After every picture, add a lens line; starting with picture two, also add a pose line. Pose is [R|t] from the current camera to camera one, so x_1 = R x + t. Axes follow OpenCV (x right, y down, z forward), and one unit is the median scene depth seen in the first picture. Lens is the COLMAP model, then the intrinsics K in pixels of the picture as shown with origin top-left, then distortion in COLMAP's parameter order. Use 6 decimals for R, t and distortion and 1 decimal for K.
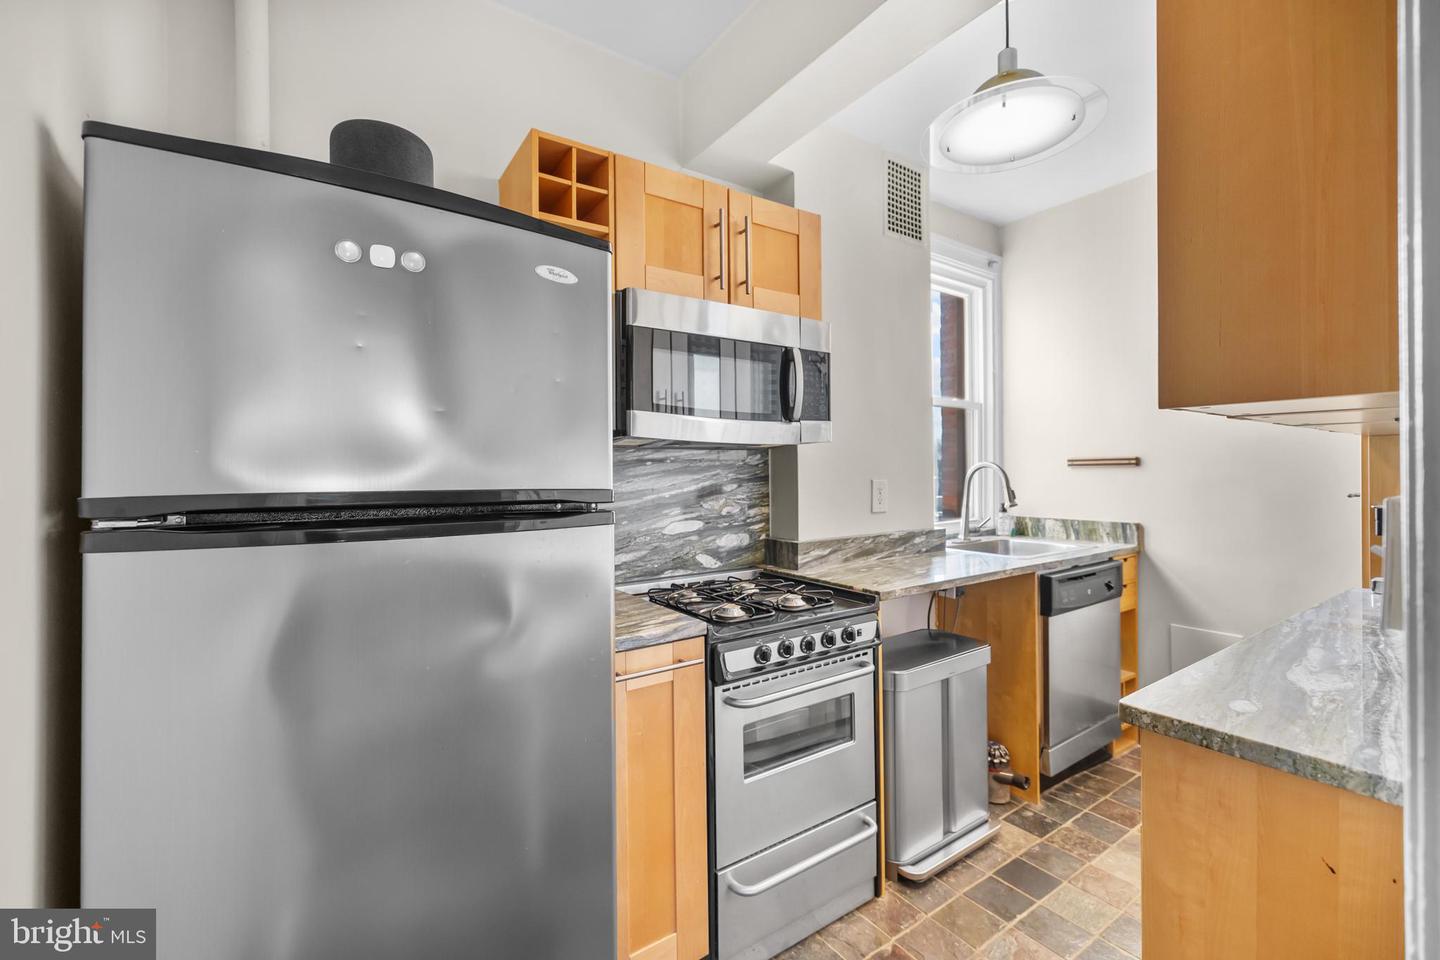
lens RADIAL K [[607.7, 0, 720.0], [0, 607.7, 480.0], [0, 0, 1]] dist [0.001918, 0.000217]
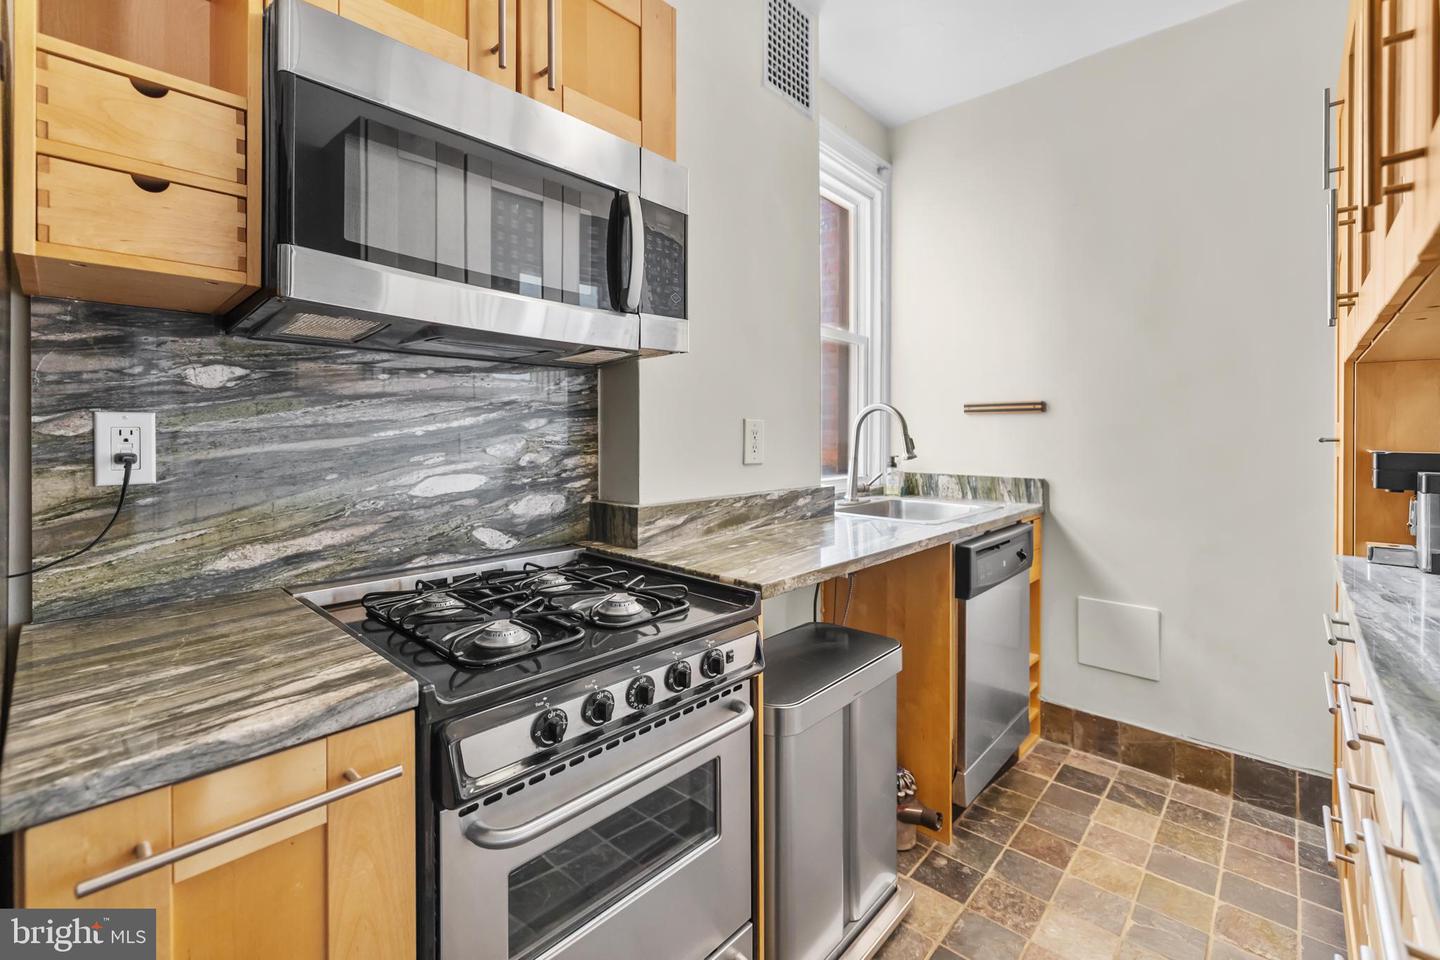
lens RADIAL K [[621.8, 0, 718.0], [0, 621.8, 438.0], [0, 0, 1]] dist [0.001056, 0.000207]
pose [[0.975499, 0.011089, 0.219723, 0.062024], [-0.009573, 0.999922, -0.007962, 0.030988], [-0.219794, 0.005663, 0.975530, 0.309549]]
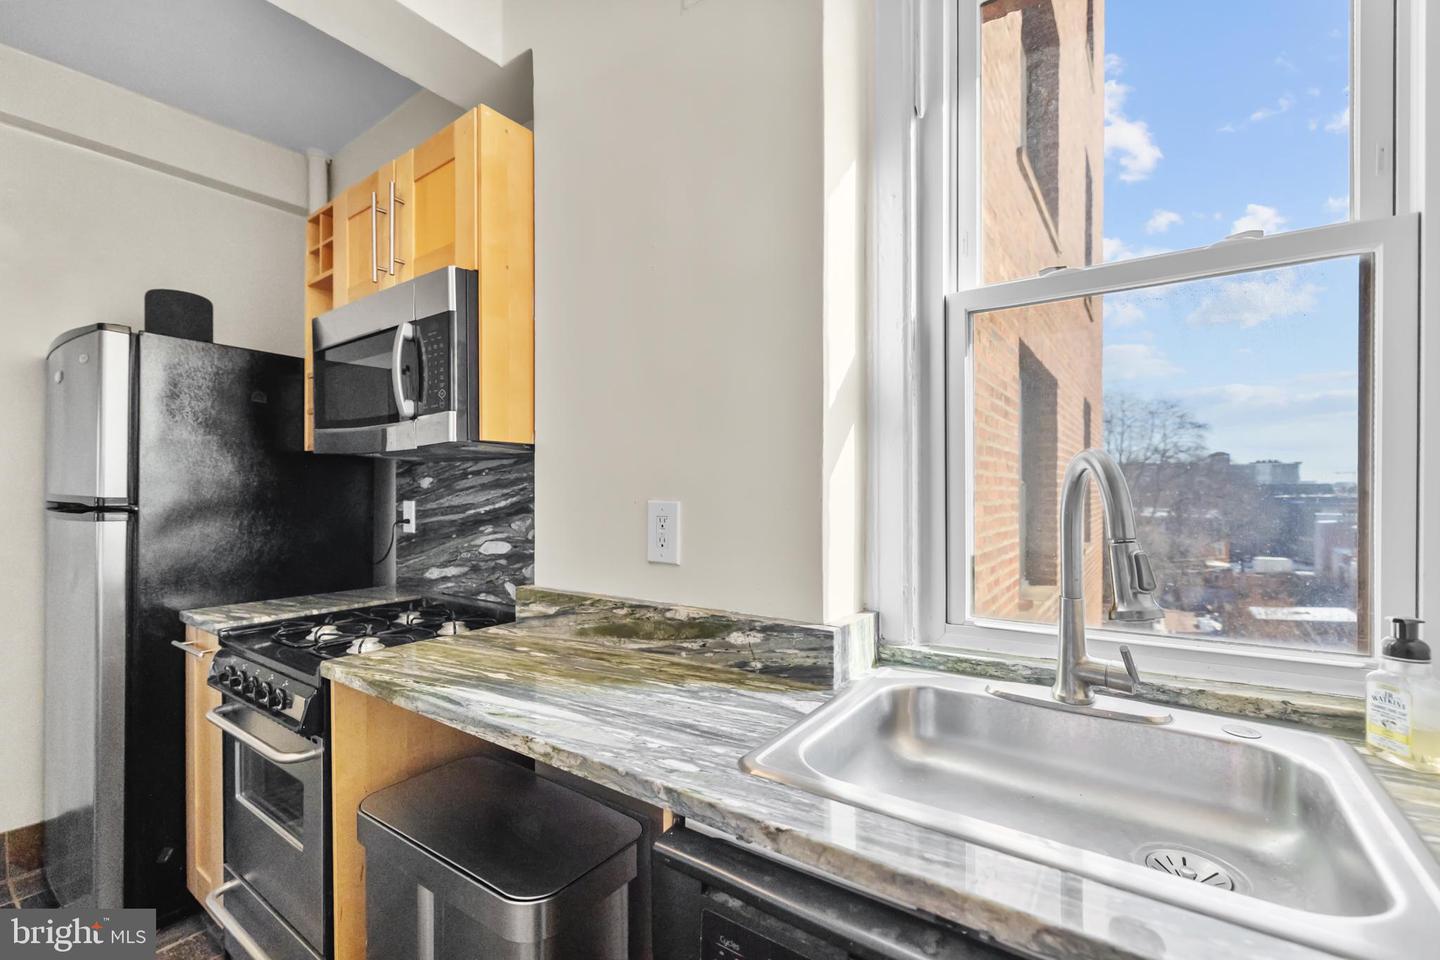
lens RADIAL K [[616.0, 0, 722.4], [0, 616.0, 495.3], [0, 0, 1]] dist [0.002116, 0.000200]
pose [[0.346151, 0.013799, -0.938077, 0.848786], [-0.013151, 0.999865, 0.009855, -0.011625], [0.938087, 0.008925, 0.346286, 0.948770]]
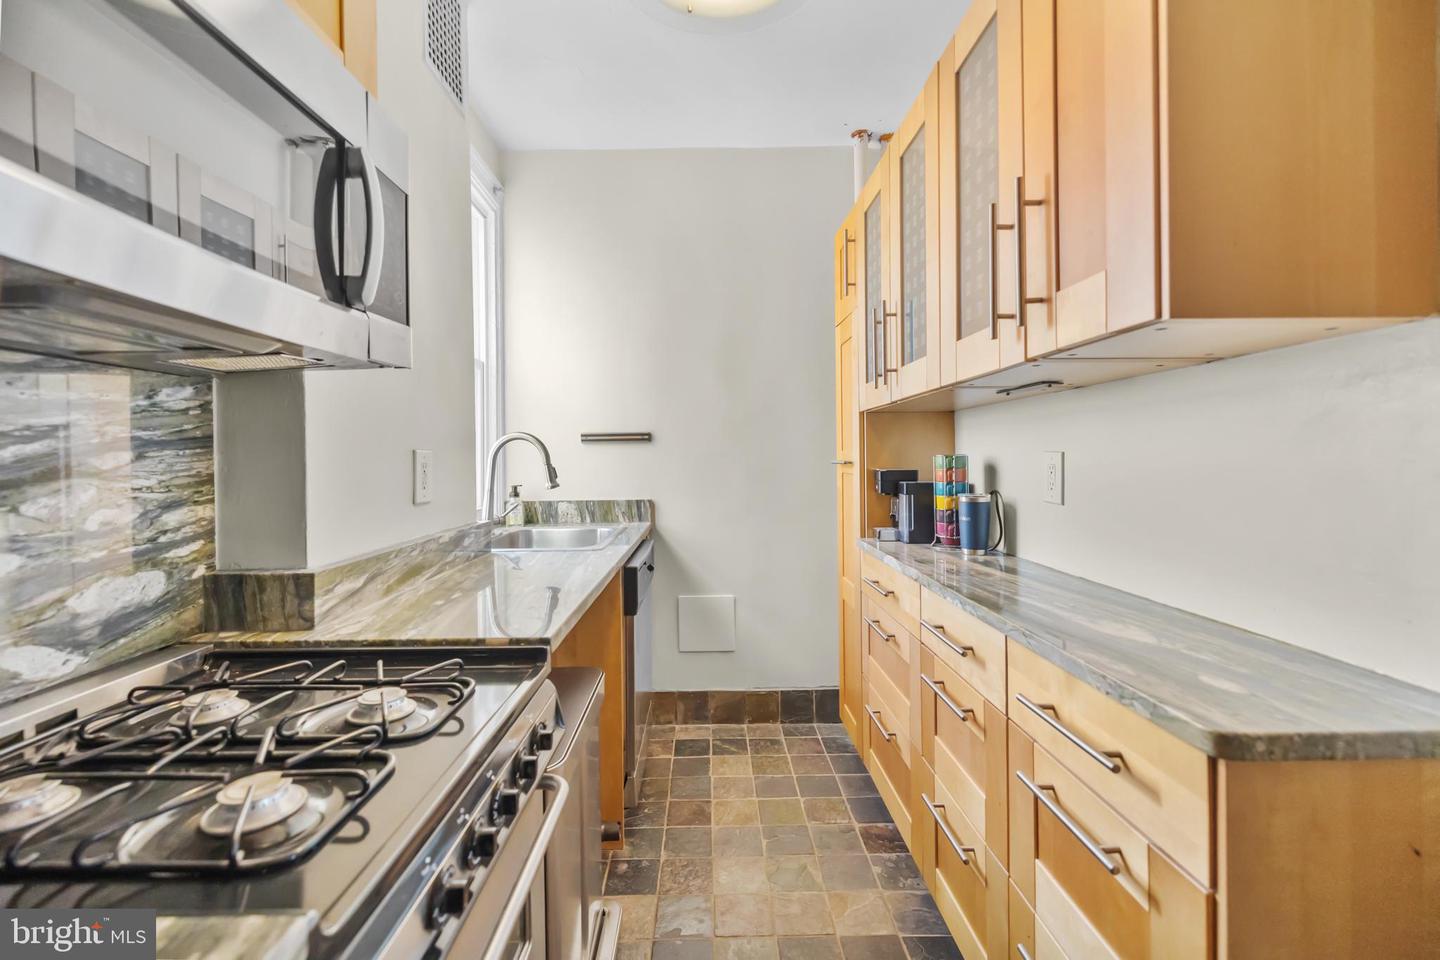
lens RADIAL K [[611.8, 0, 715.0], [0, 611.8, 459.6], [0, 0, 1]] dist [0.001817, 0.000191]
pose [[0.558479, -0.000733, 0.829518, -0.095529], [0.017565, 0.999786, -0.010943, 0.023182], [-0.829333, 0.020682, 0.558372, 0.446601]]
